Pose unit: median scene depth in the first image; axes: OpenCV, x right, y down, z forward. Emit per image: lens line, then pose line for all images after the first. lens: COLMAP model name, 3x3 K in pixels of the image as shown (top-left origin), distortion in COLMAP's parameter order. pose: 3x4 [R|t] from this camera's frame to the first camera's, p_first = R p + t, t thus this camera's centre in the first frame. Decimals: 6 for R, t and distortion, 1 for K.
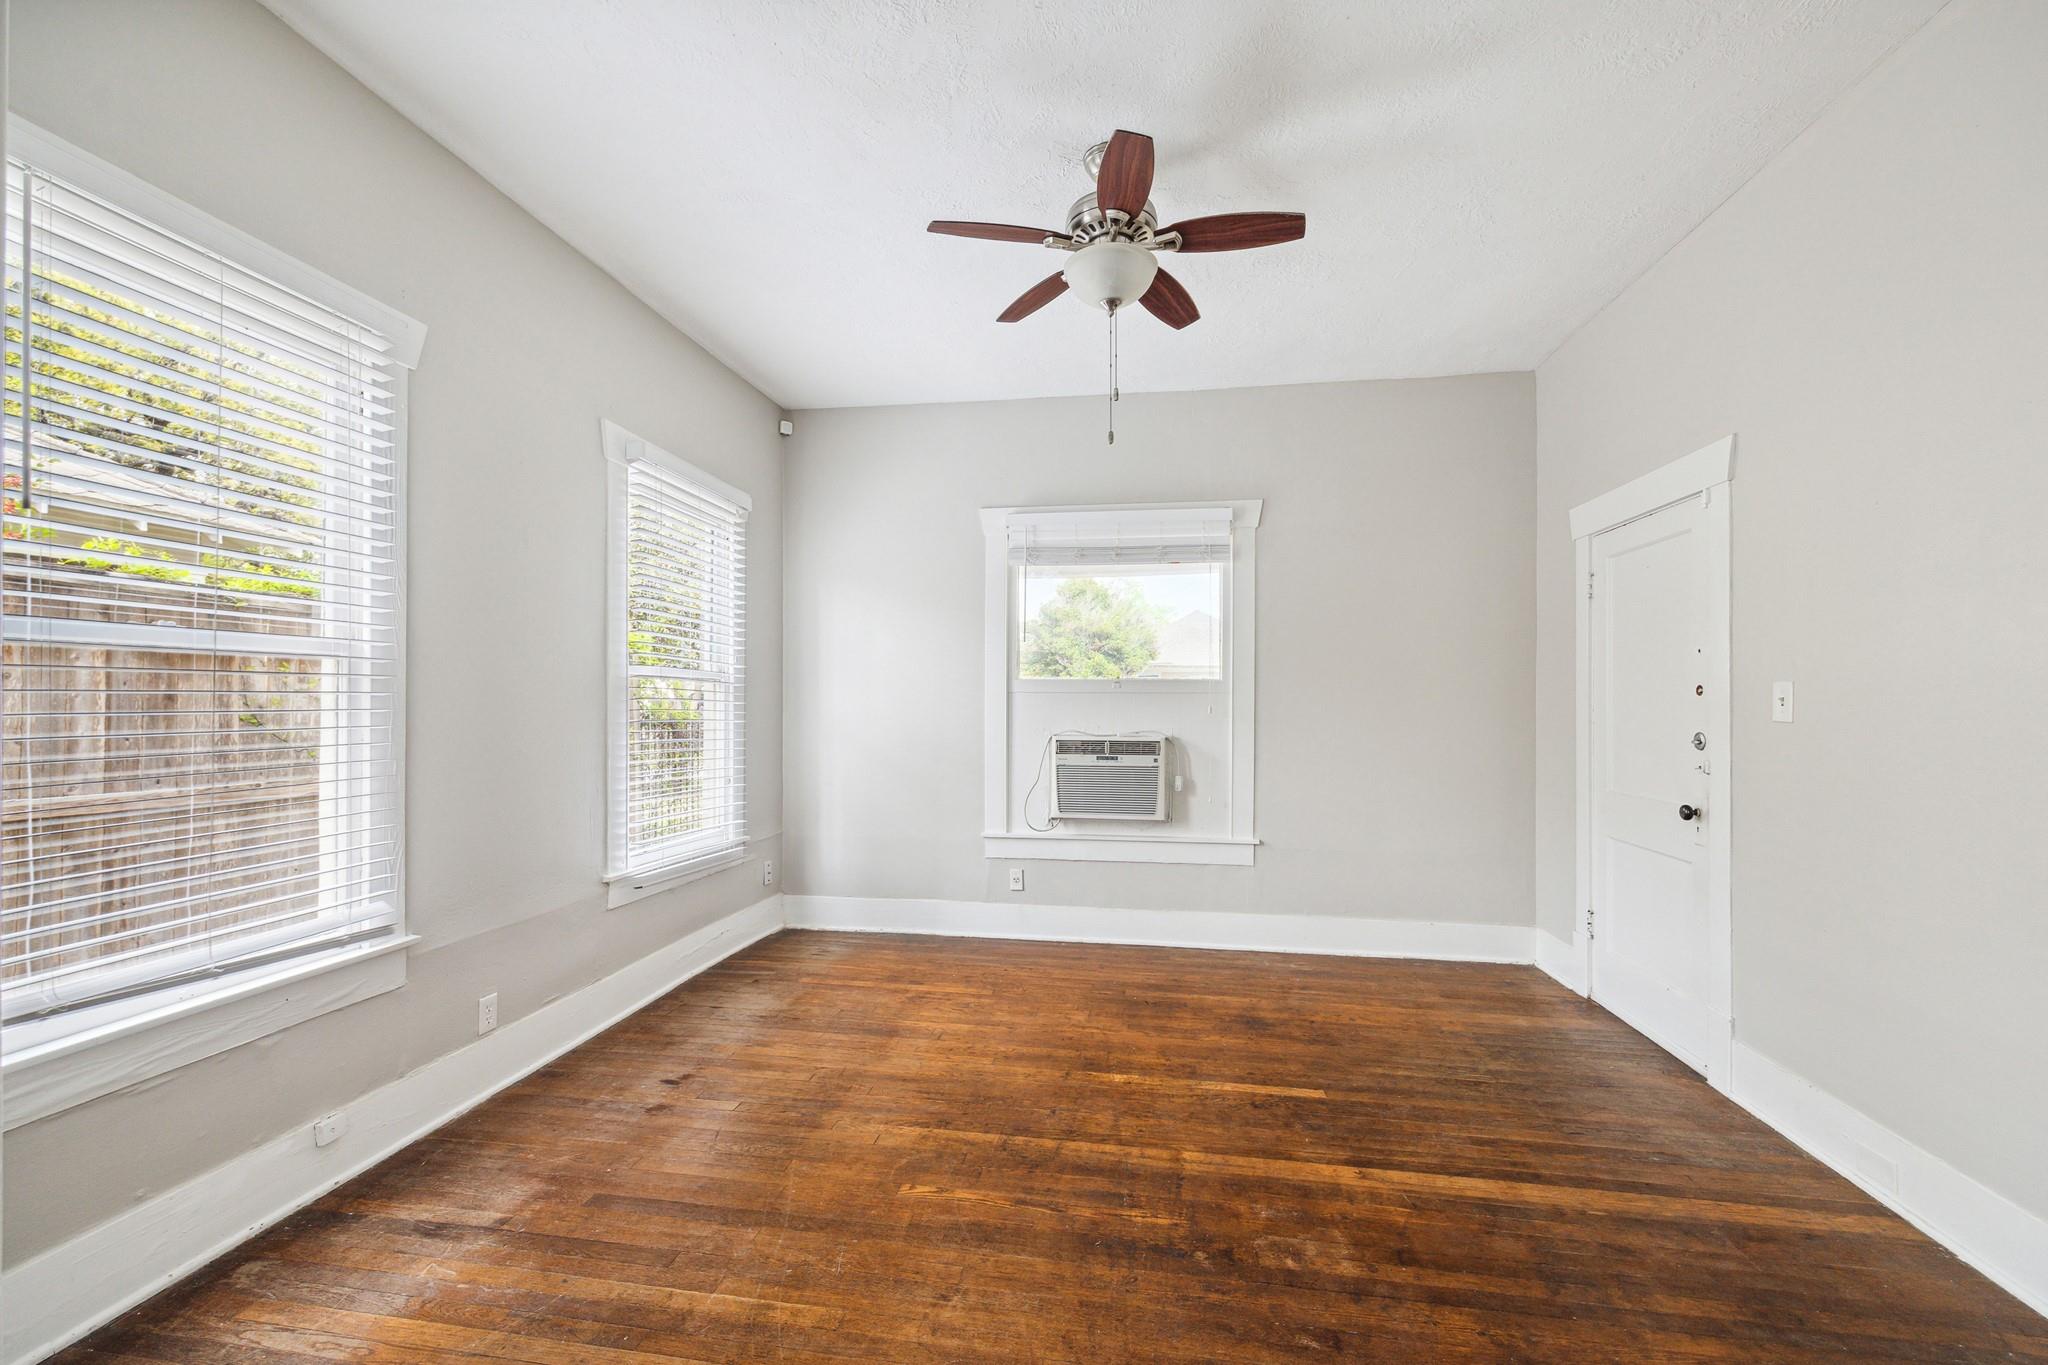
lens RADIAL K [[834.1, 0, 1017.9], [0, 834.1, 698.2], [0, 0, 1]] dist [-0.002171, -0.000056]
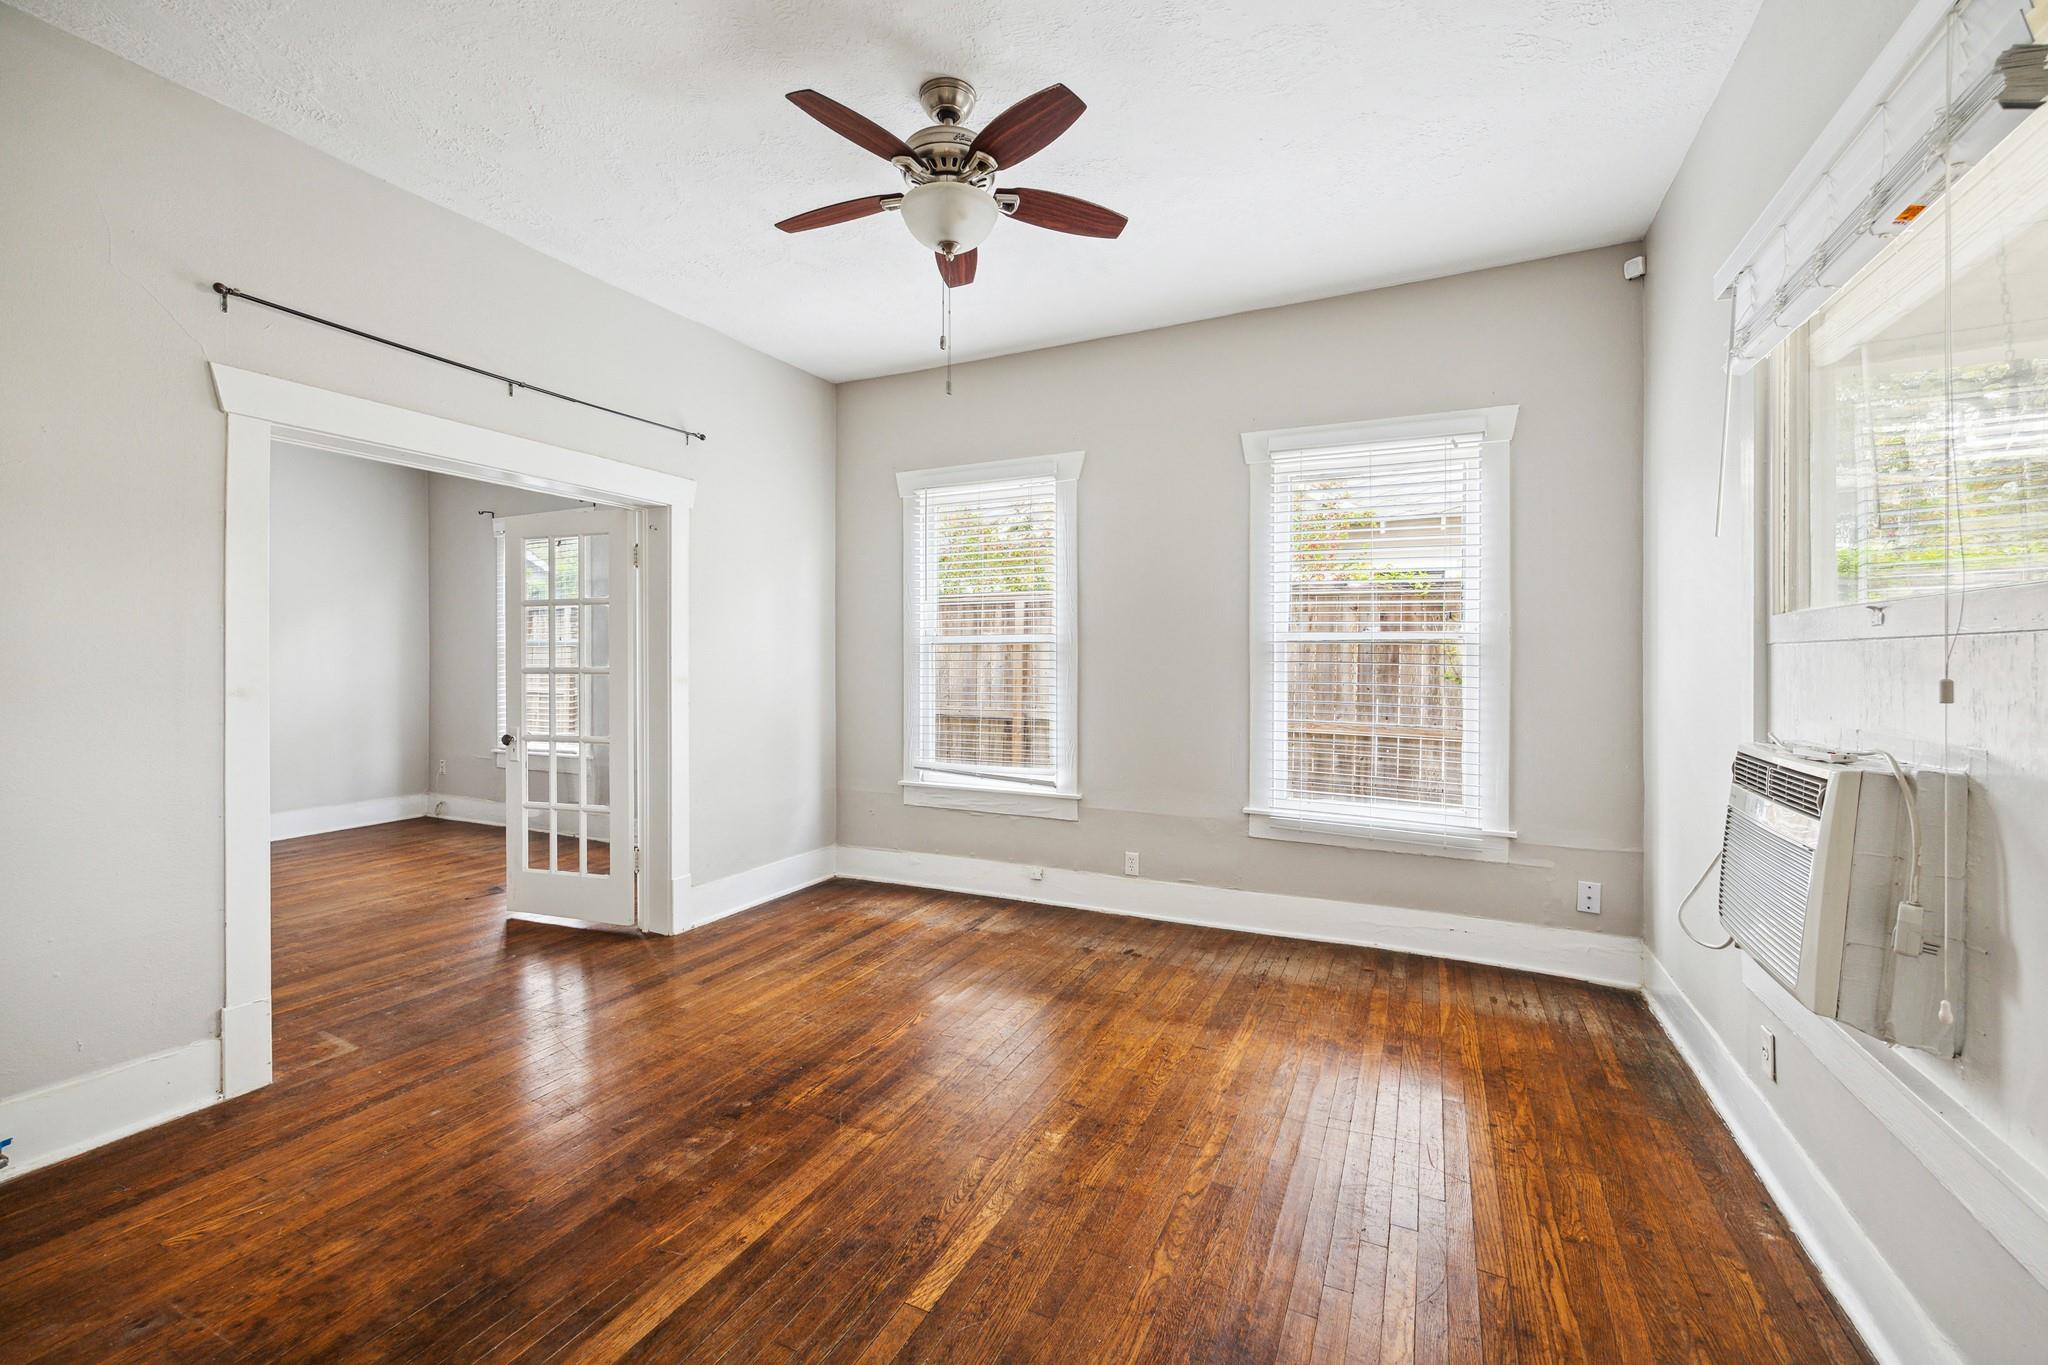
lens RADIAL K [[848.2, 0, 1033.3], [0, 848.2, 662.0], [0, 0, 1]] dist [-0.006080, -0.000355]
pose [[-0.275778, -0.002112, -0.961219, 0.915608], [0.003735, 0.999988, -0.003269, 0.004245], [0.961214, -0.004491, -0.275767, 1.220174]]
